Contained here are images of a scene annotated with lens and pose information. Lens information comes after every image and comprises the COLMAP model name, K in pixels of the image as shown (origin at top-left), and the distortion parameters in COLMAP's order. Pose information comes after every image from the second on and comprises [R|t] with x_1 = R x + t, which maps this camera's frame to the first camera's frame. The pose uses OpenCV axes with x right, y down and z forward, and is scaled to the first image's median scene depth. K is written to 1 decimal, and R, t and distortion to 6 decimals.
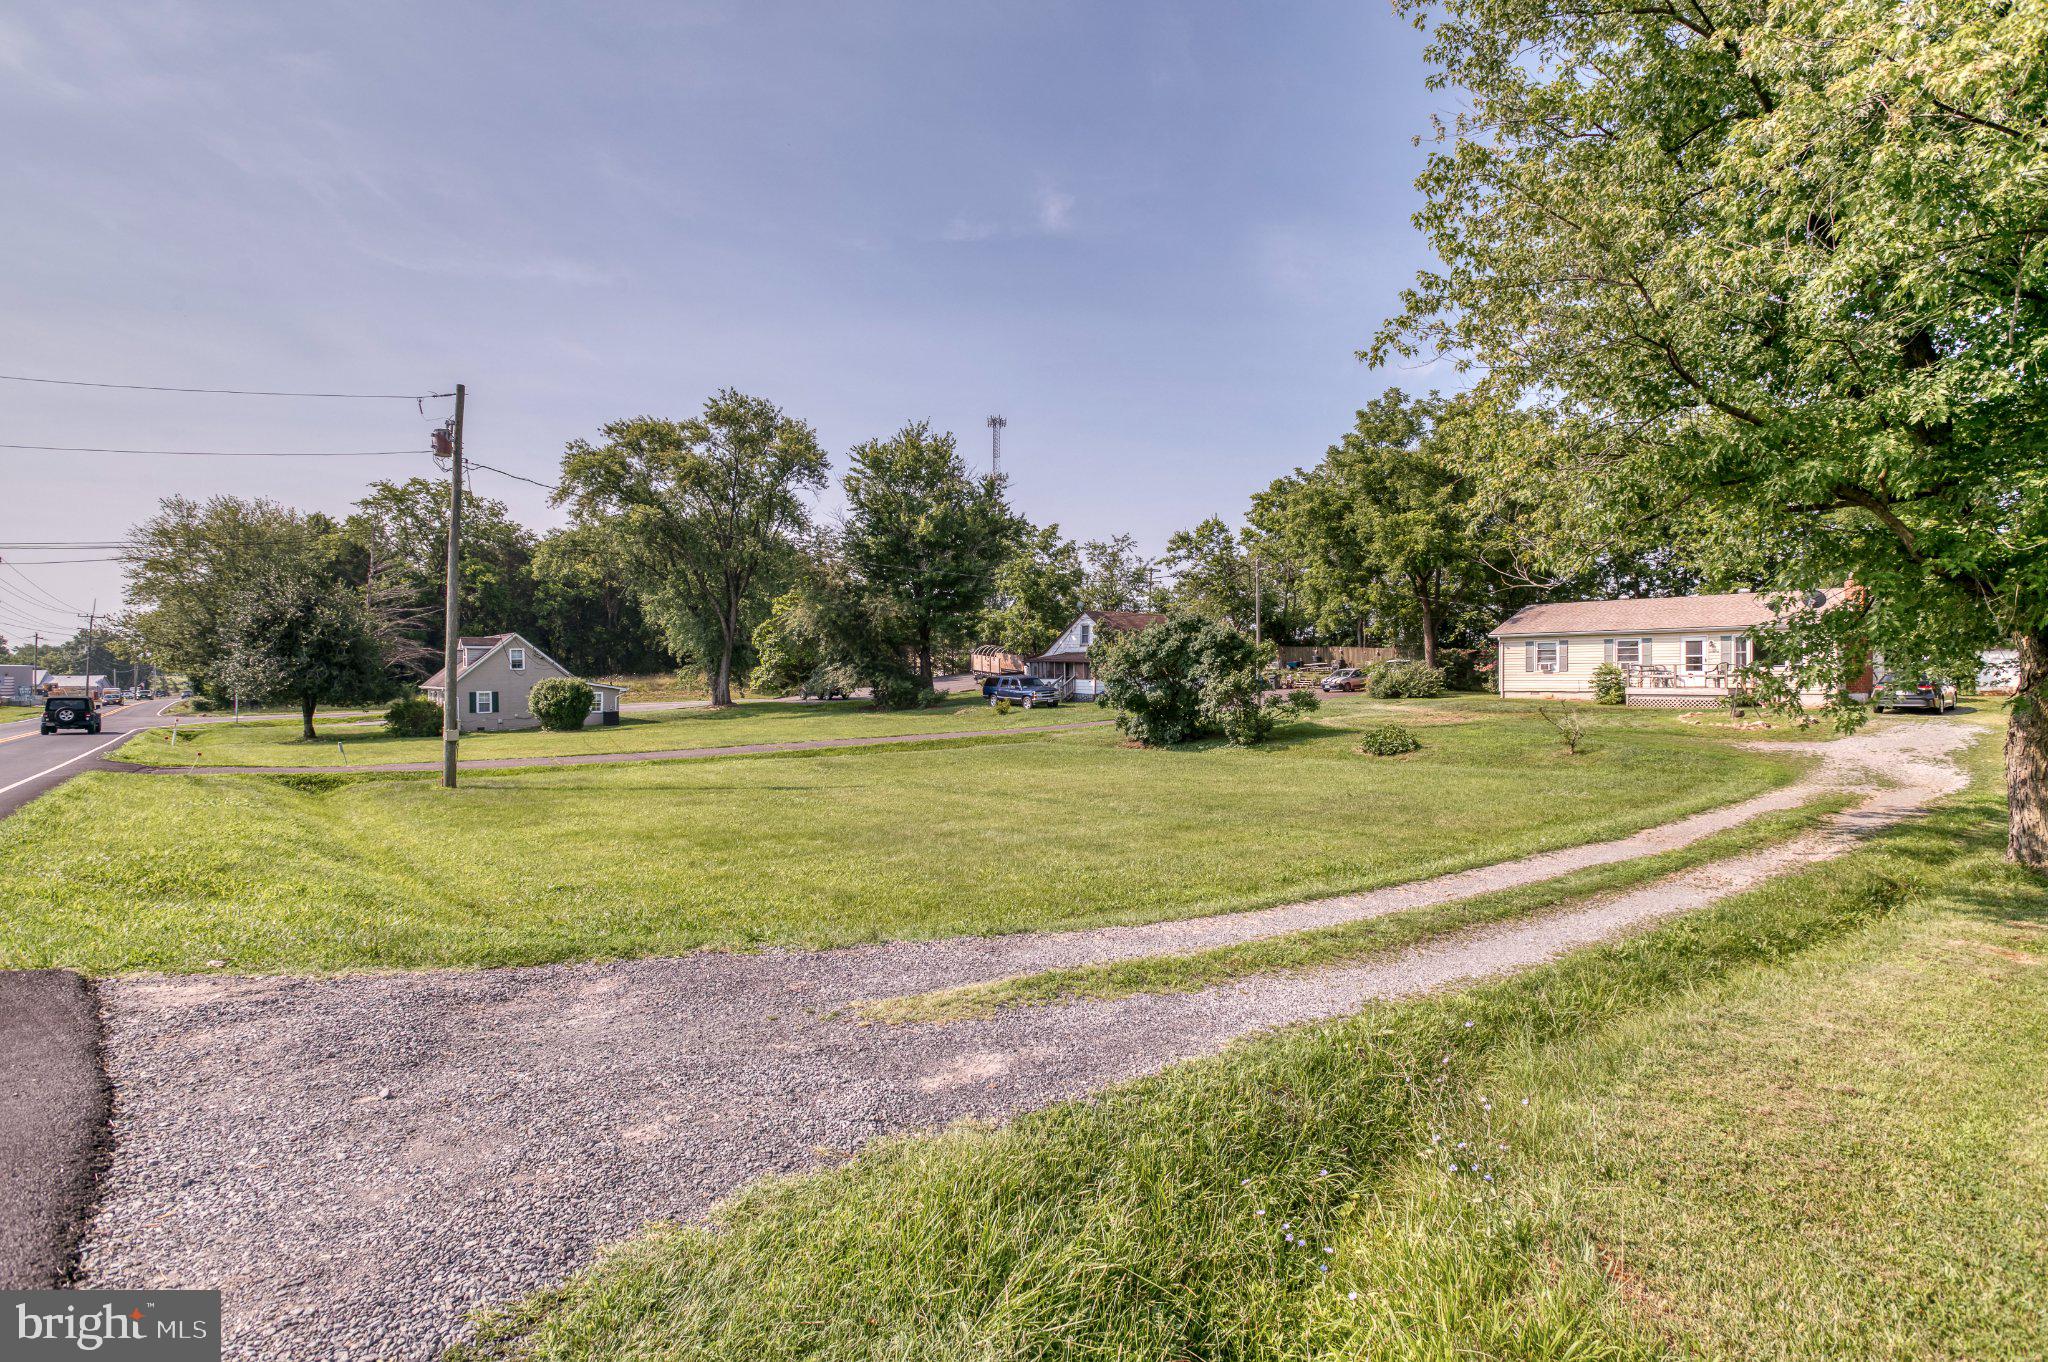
lens RADIAL K [[1011.8, 0, 1080.1], [0, 1011.8, 671.4], [0, 0, 1]] dist [-0.000830, 0.025034]
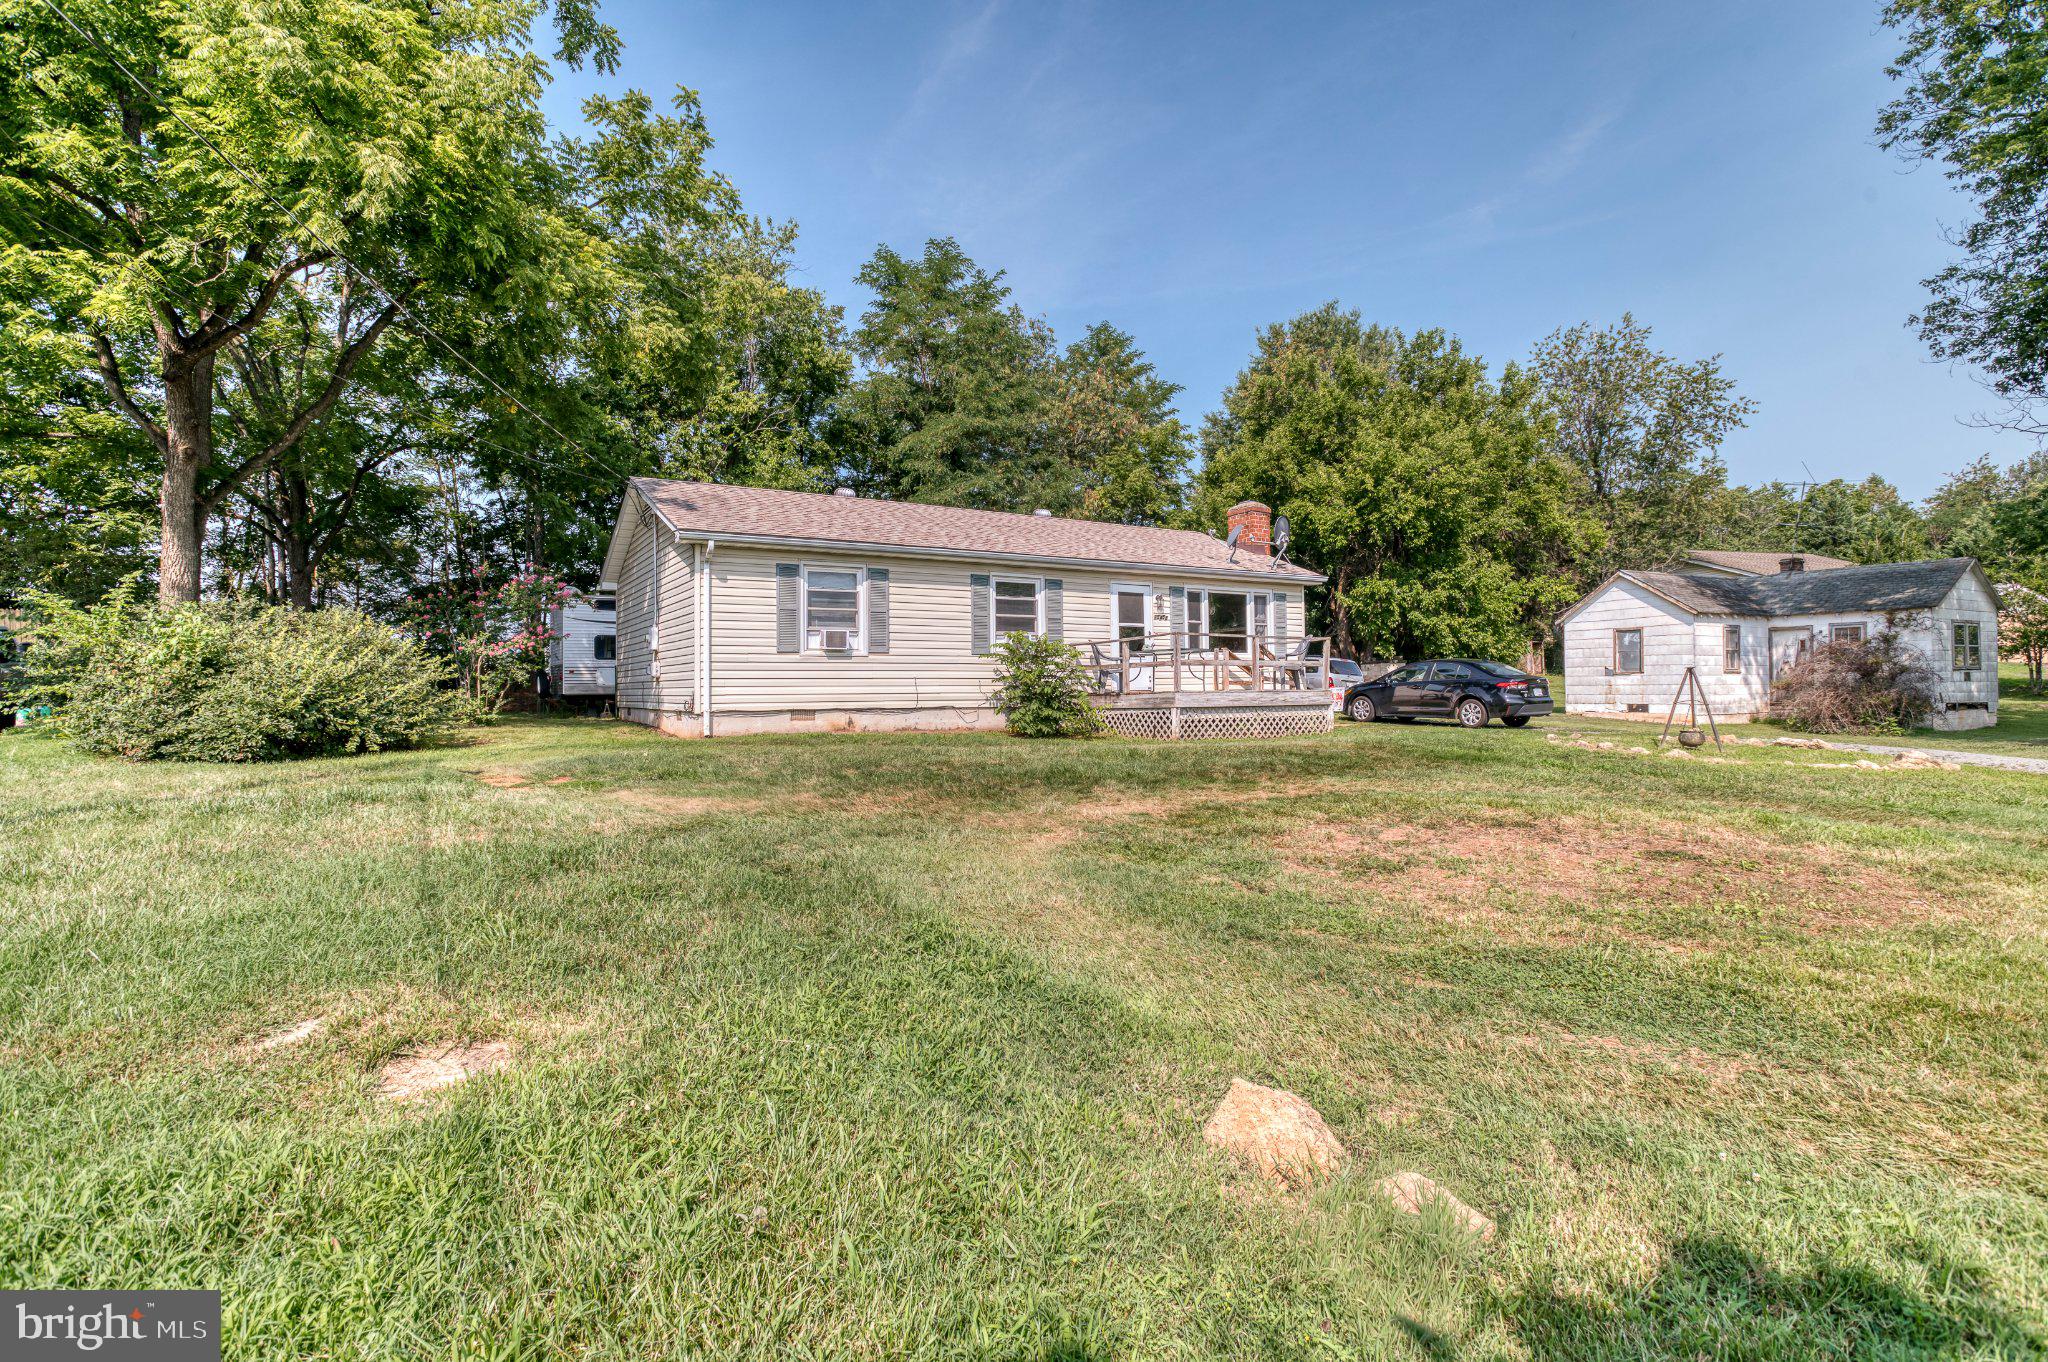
lens RADIAL K [[981.1, 0, 1018.8], [0, 981.1, 671.7], [0, 0, 1]] dist [-0.046781, 0.022572]
pose [[0.179876, 0.019517, 0.983496, 0.137329], [0.005346, 0.999769, -0.020818, 0.013946], [-0.983675, 0.009003, 0.179731, 0.873499]]
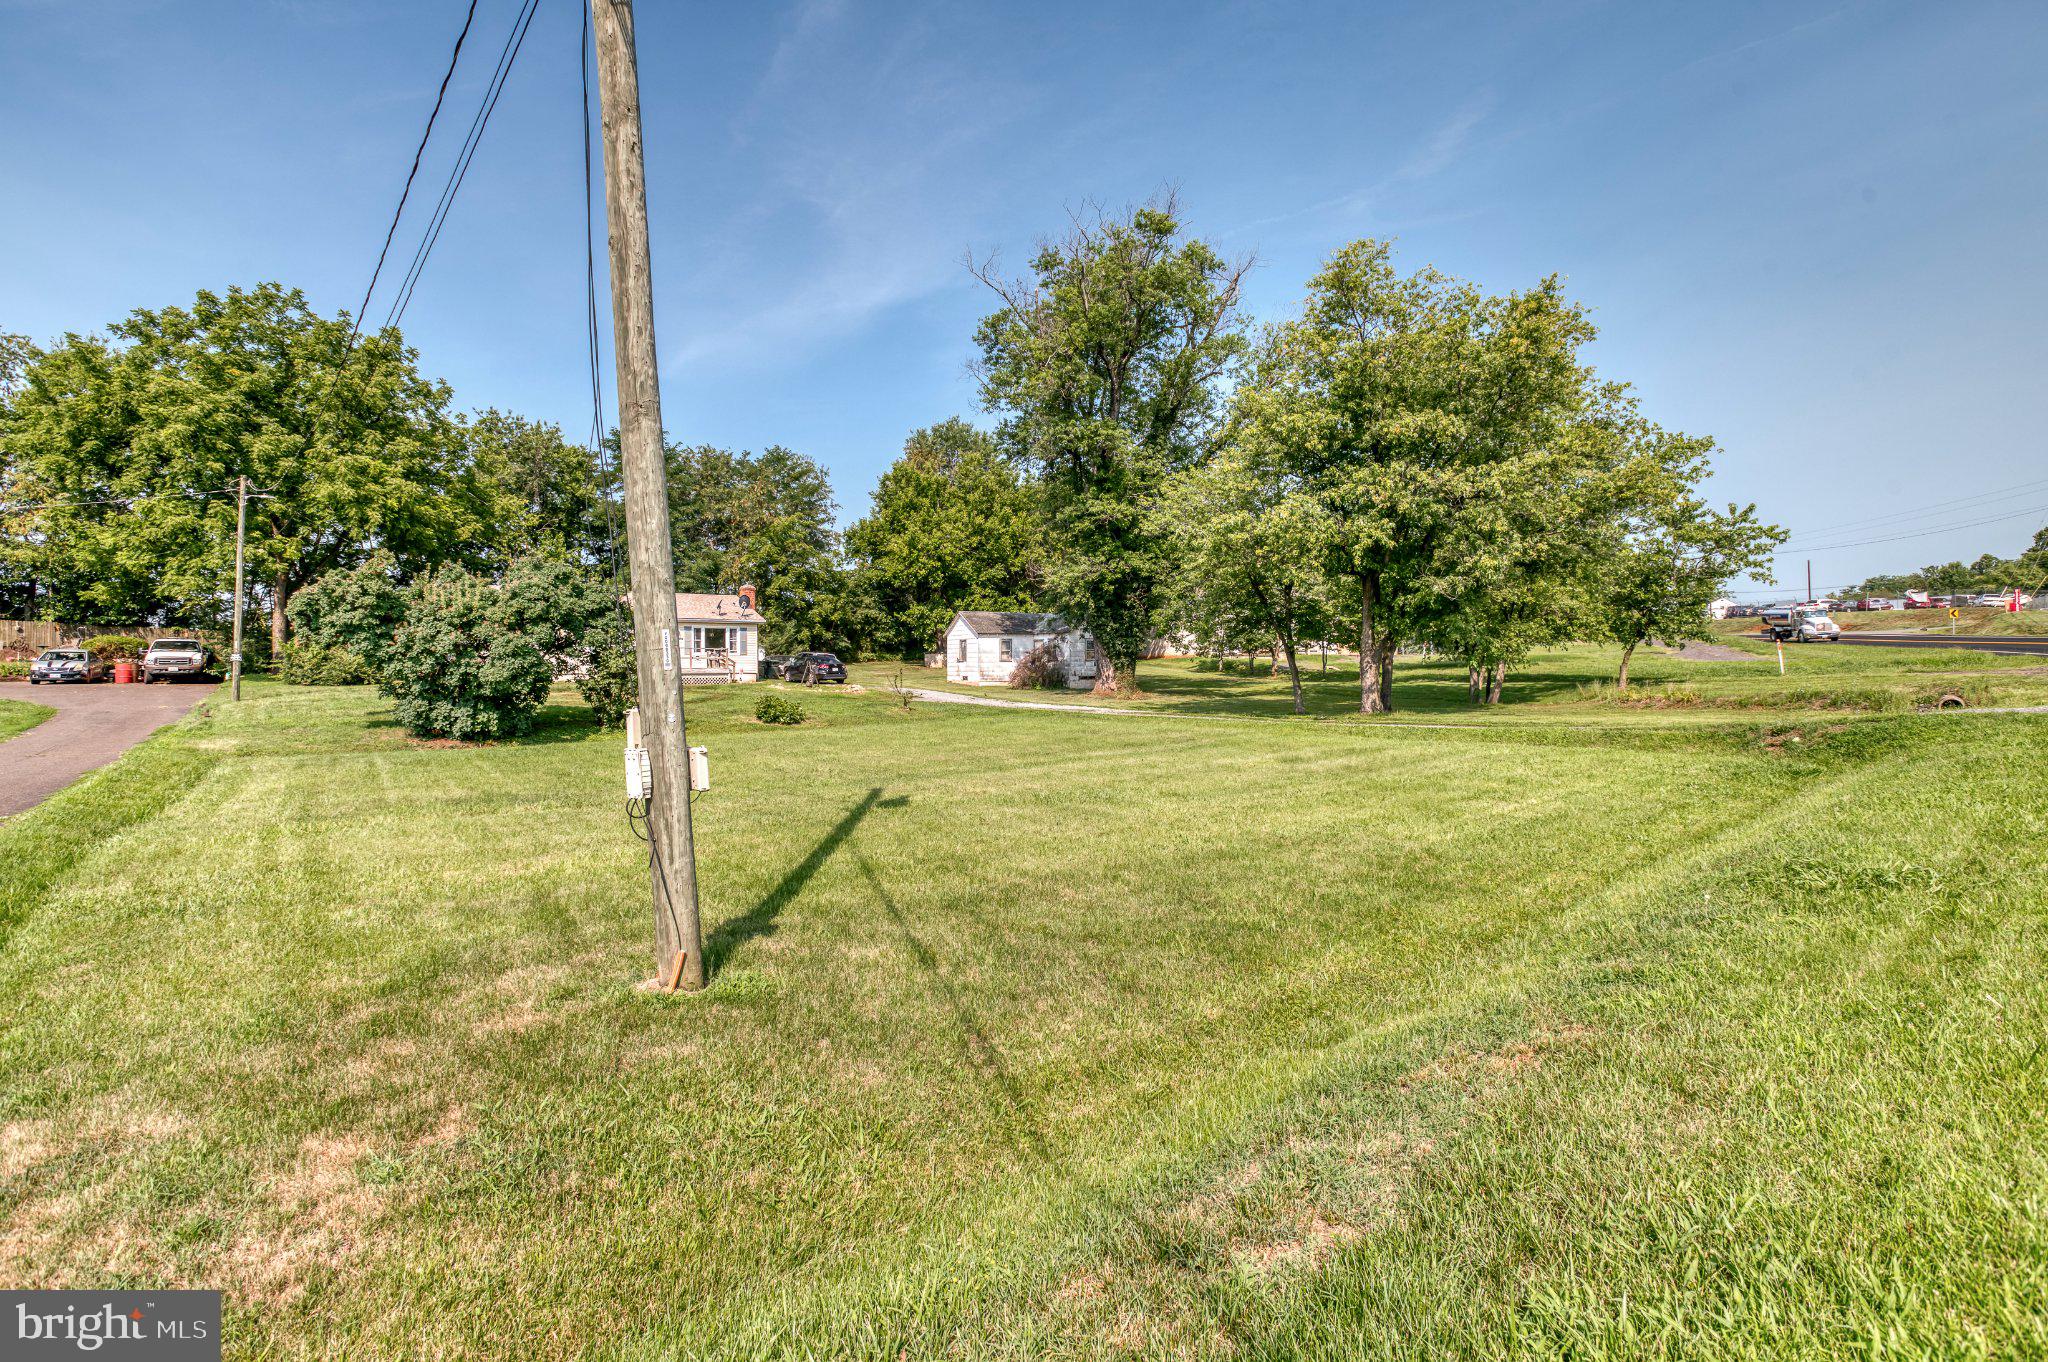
lens RADIAL K [[981.1, 0, 1018.8], [0, 981.1, 671.7], [0, 0, 1]] dist [-0.046781, 0.022572]
pose [[0.073024, 0.002567, 0.997327, -0.446669], [0.002513, 0.999993, -0.002758, 0.021084], [-0.997327, 0.002707, 0.073017, 0.456122]]
